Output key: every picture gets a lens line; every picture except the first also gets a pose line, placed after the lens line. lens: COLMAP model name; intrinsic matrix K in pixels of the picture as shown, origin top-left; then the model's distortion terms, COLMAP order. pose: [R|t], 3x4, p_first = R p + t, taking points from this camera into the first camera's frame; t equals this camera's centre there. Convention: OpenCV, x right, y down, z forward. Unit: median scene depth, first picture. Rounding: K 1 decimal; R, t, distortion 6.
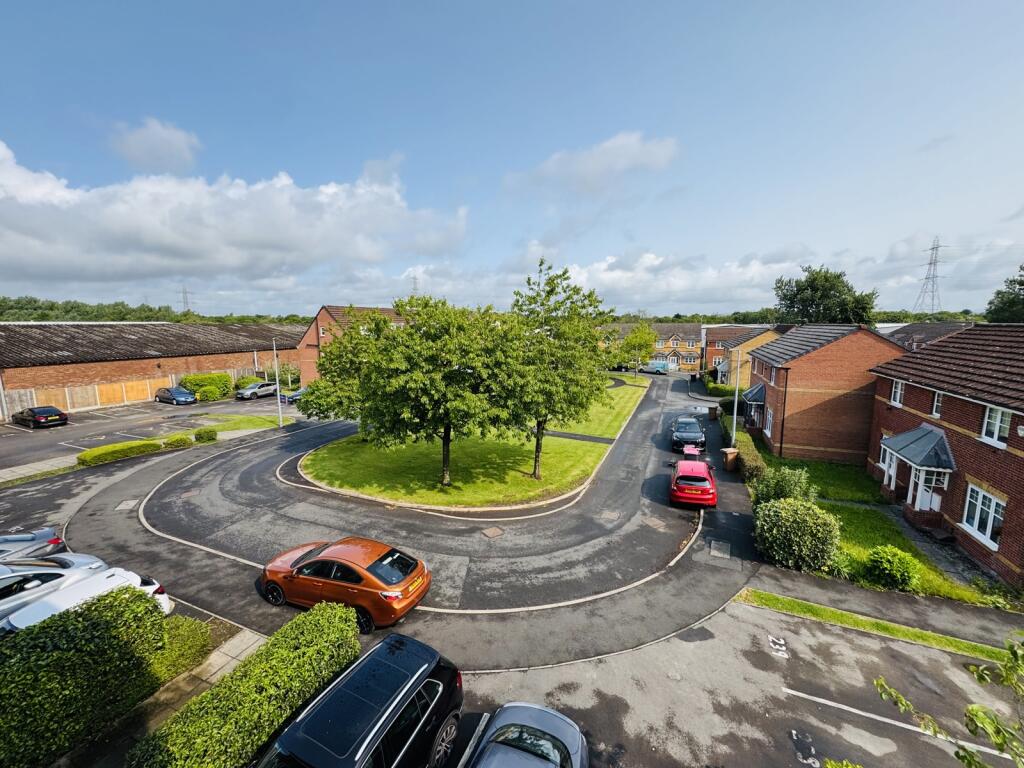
lens RADIAL K [[409.9, 0, 514.0], [0, 409.9, 381.9], [0, 0, 1]] dist [-0.000007, 0.000013]
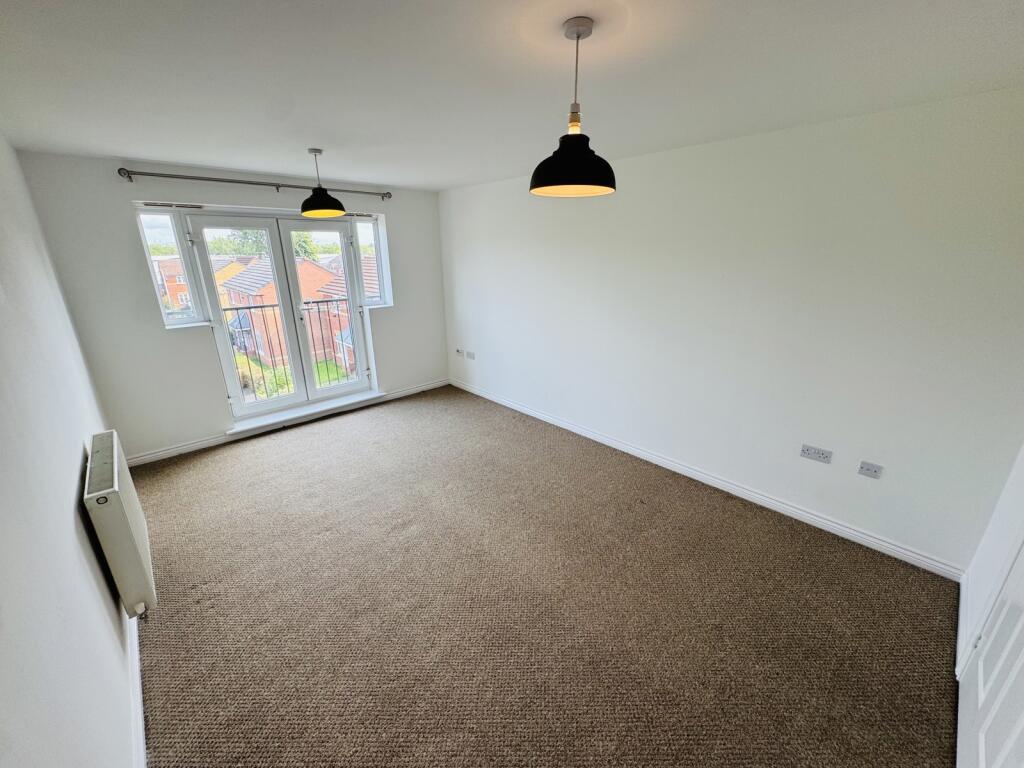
lens RADIAL K [[409.9, 0, 513.3], [0, 409.9, 387.4], [0, 0, 1]] dist [-0.000007, 0.000013]
pose [[0.417397, -0.283147, 0.863486, -0.114043], [0.130505, 0.959045, 0.251397, 0.016950], [-0.899304, 0.007757, 0.437255, -0.154534]]
